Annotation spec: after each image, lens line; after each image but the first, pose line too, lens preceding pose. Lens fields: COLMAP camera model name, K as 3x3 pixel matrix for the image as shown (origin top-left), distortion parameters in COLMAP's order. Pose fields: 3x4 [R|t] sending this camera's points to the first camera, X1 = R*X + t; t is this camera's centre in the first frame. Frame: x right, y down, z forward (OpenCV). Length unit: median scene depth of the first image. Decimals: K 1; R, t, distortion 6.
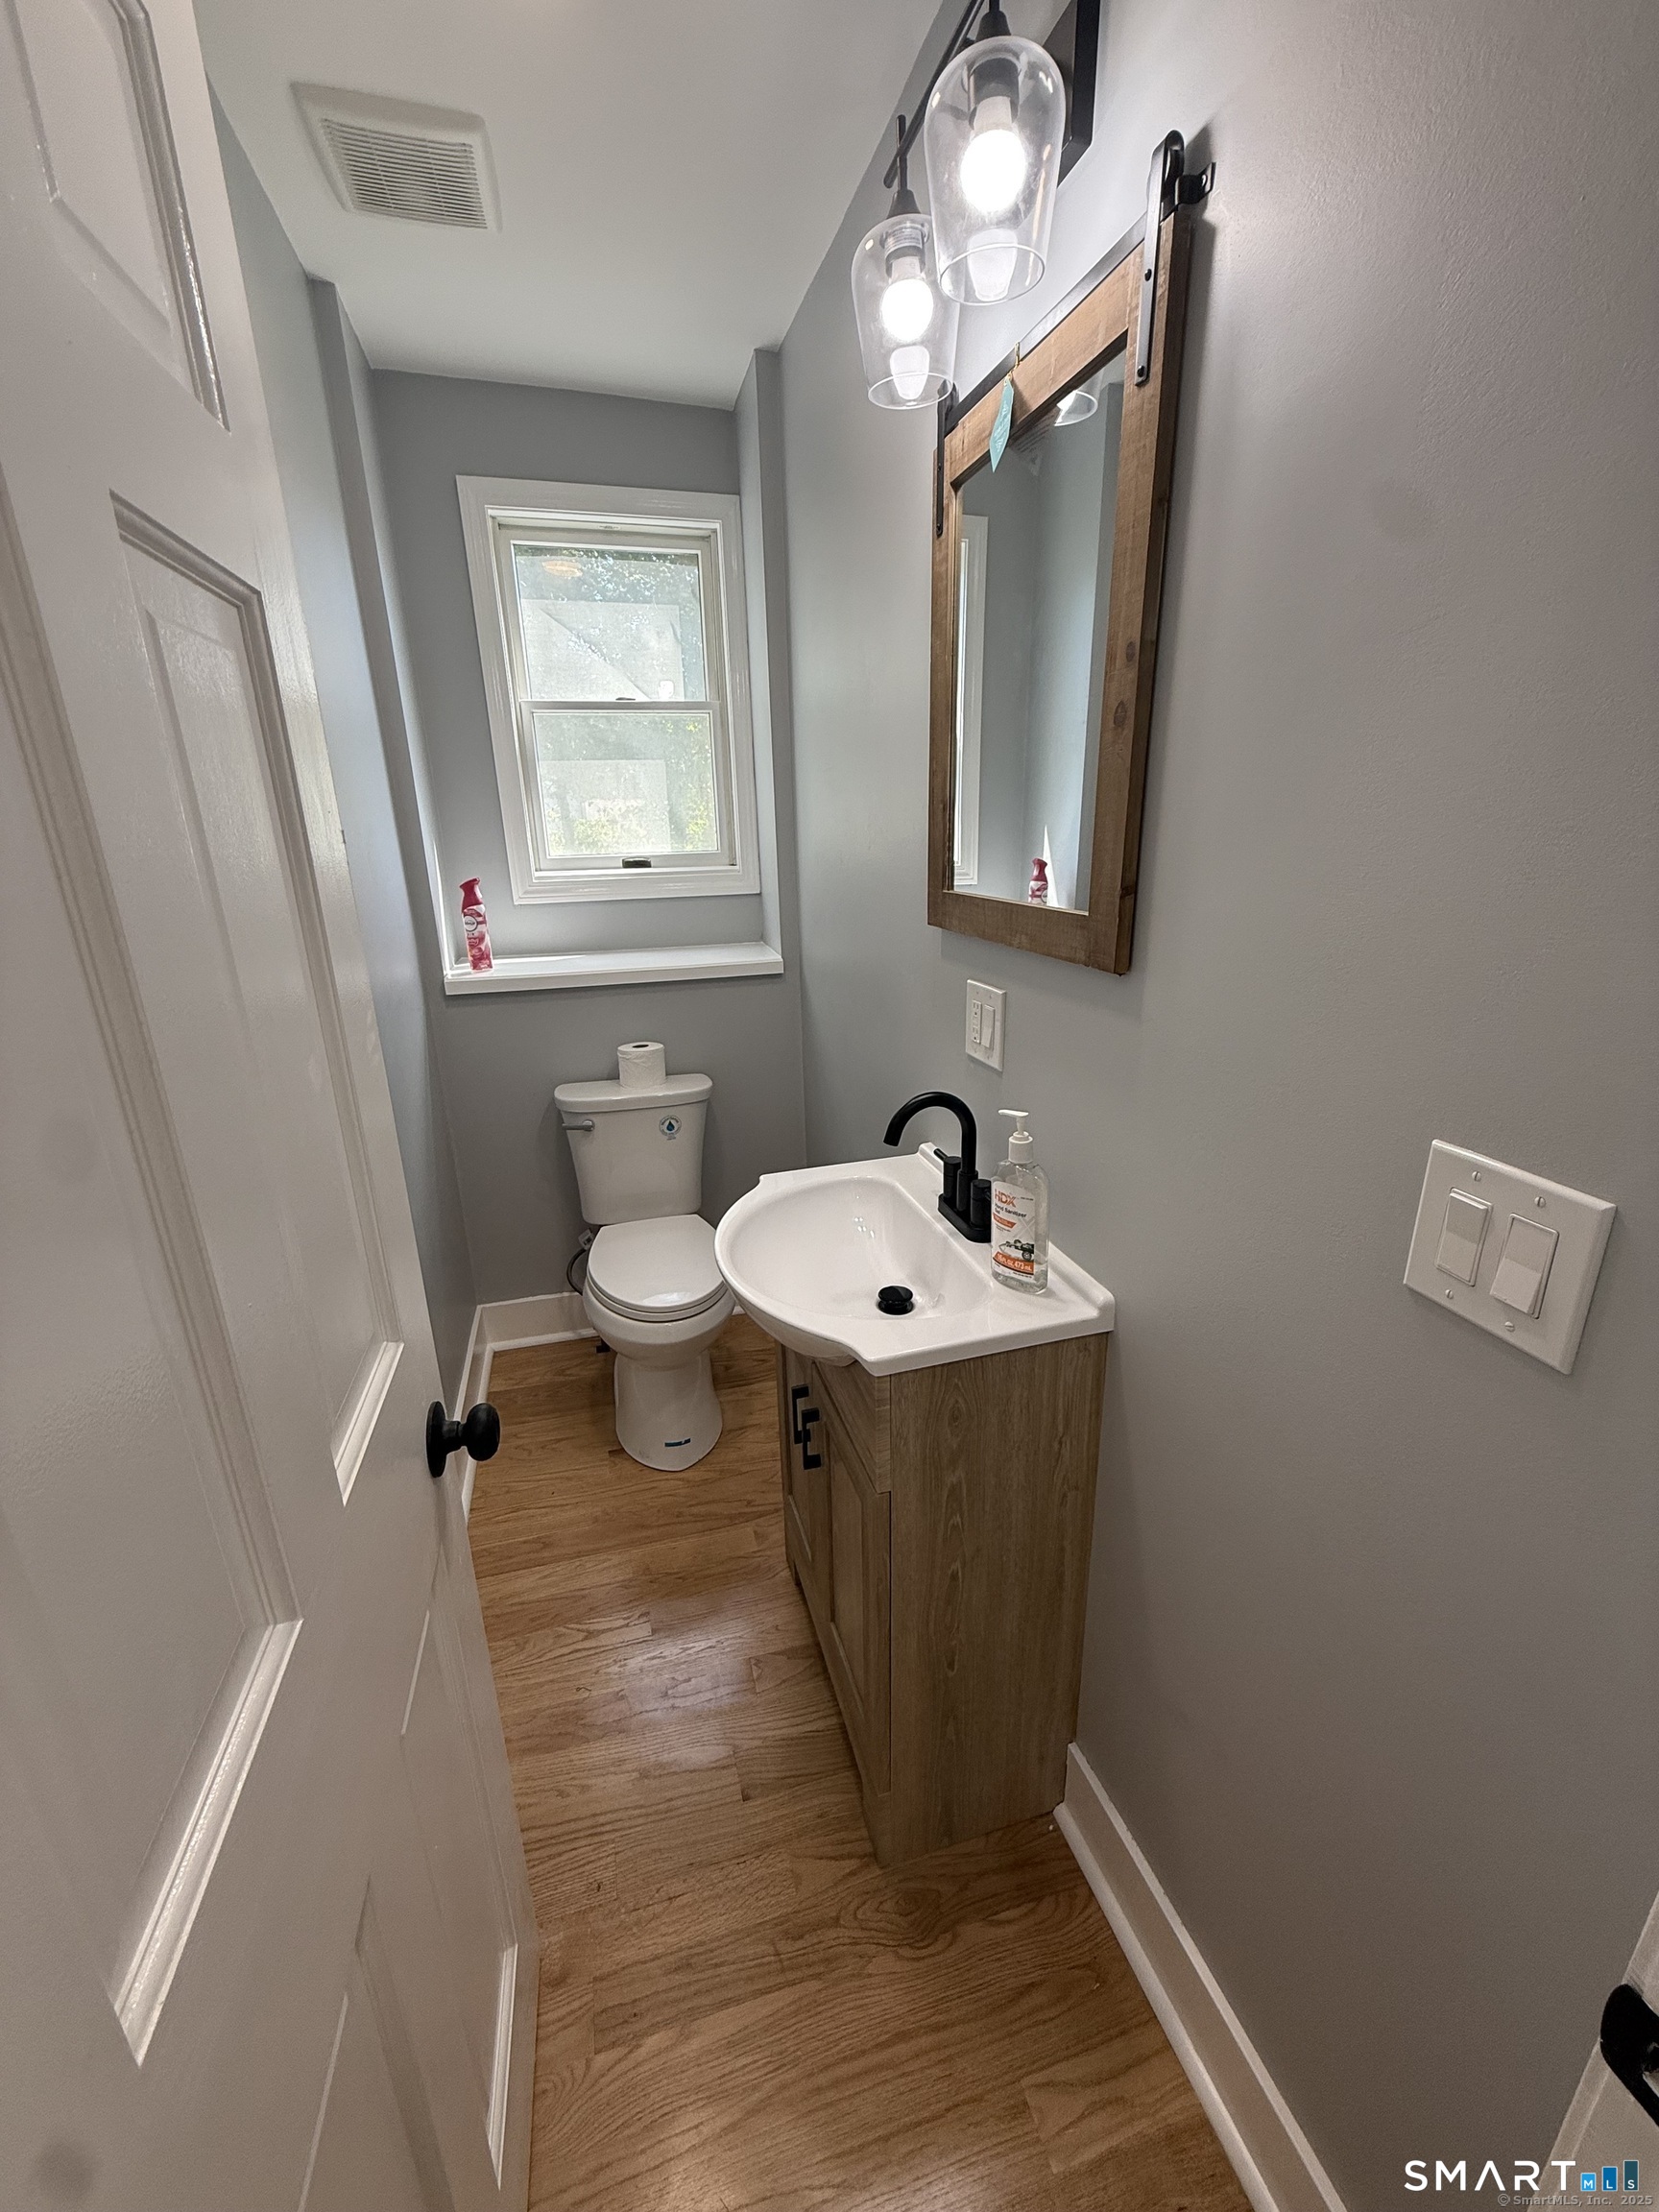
lens RADIAL K [[888.0, 0, 829.5], [0, 888.0, 1106.0], [0, 0, 1]] dist [-0.001246, 0.000066]
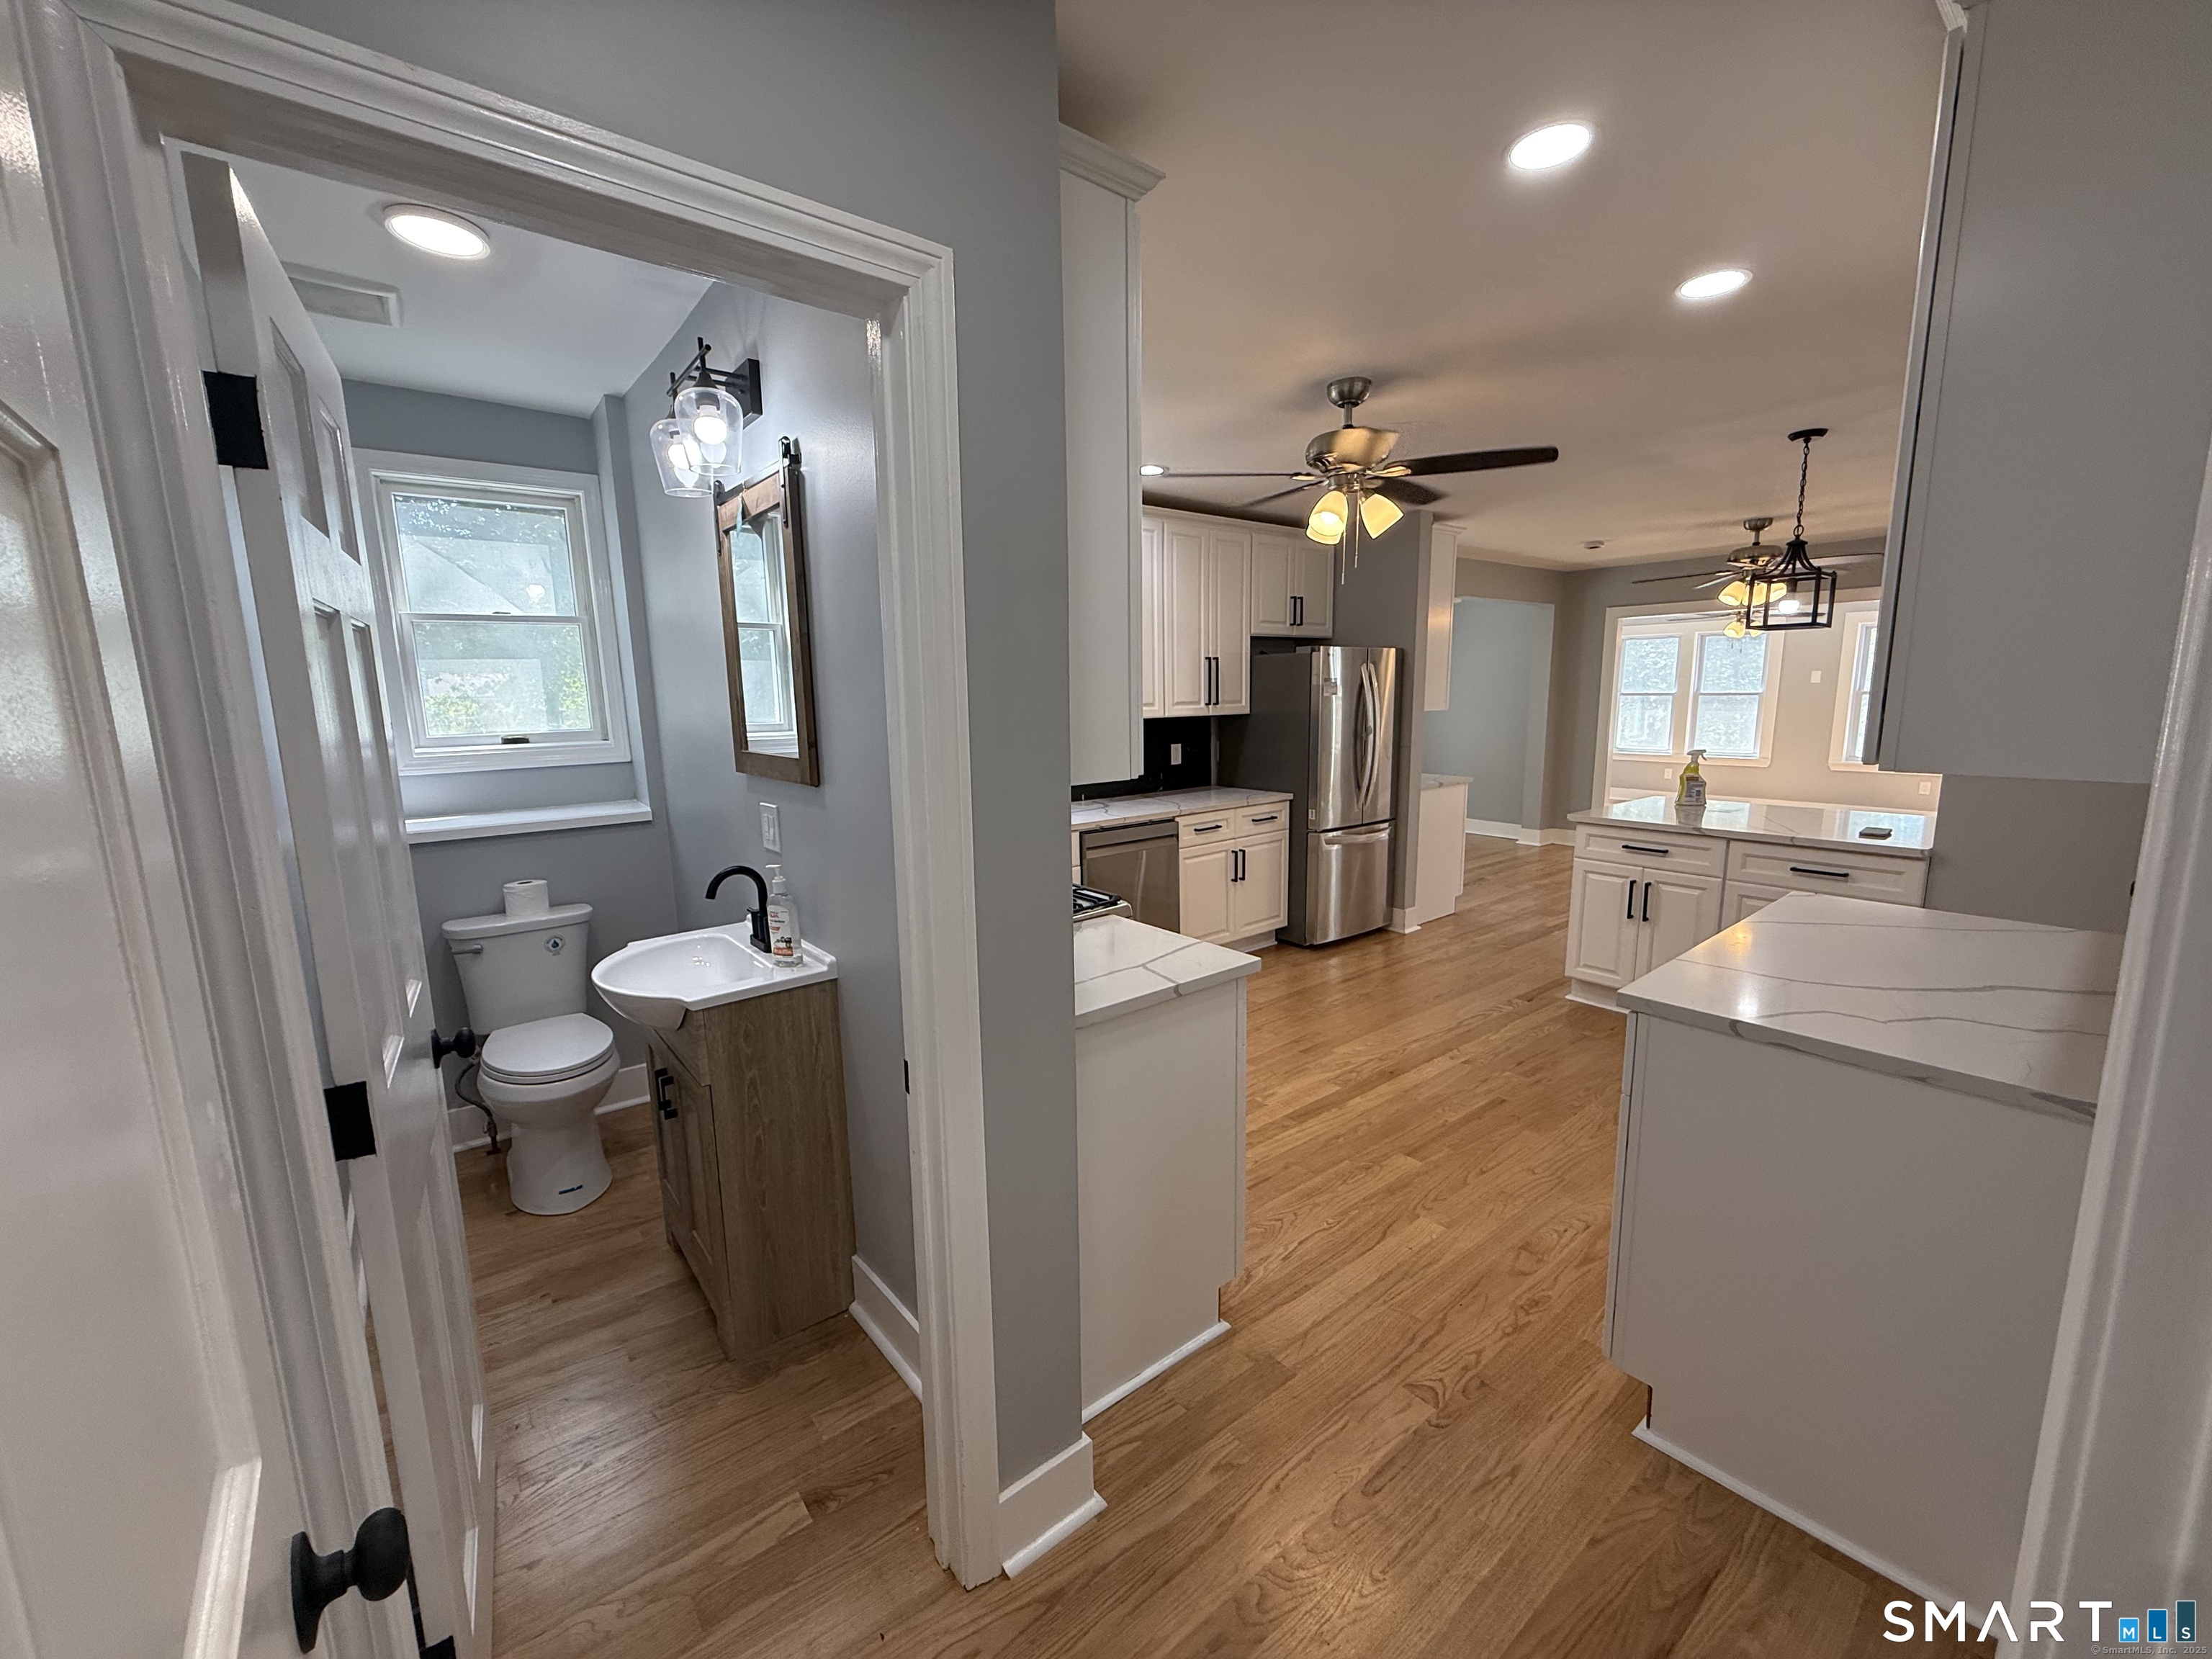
lens RADIAL K [[888.0, 0, 1106.0], [0, 888.0, 829.5], [0, 0, 1]] dist [-0.001246, 0.000066]
pose [[0.923977, -0.060391, 0.377651, 0.110814], [0.119885, 0.983421, -0.136055, 0.190429], [-0.363173, 0.170986, 0.915898, -0.672424]]
